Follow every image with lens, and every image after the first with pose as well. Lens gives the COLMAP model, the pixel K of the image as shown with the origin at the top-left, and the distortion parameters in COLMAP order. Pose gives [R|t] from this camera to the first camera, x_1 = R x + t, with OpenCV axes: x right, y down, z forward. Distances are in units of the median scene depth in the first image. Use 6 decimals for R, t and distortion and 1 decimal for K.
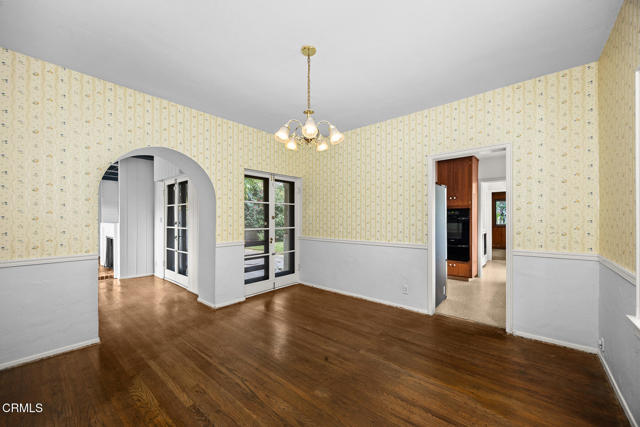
lens RADIAL K [[248.3, 0, 322.9], [0, 248.3, 215.6], [0, 0, 1]] dist [0.000657, 0.000238]
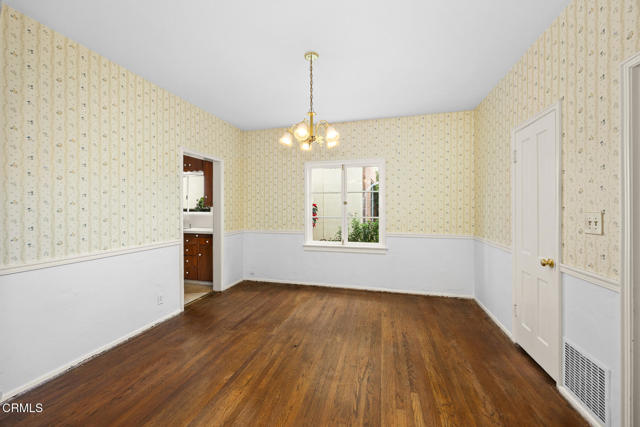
lens RADIAL K [[248.3, 0, 322.8], [0, 248.3, 210.7], [0, 0, 1]] dist [0.000657, 0.000238]
pose [[-0.427526, -0.008054, 0.903967, -0.979056], [-0.010740, 0.999935, 0.003830, -0.000917], [-0.903939, -0.008071, -0.427585, 1.348441]]
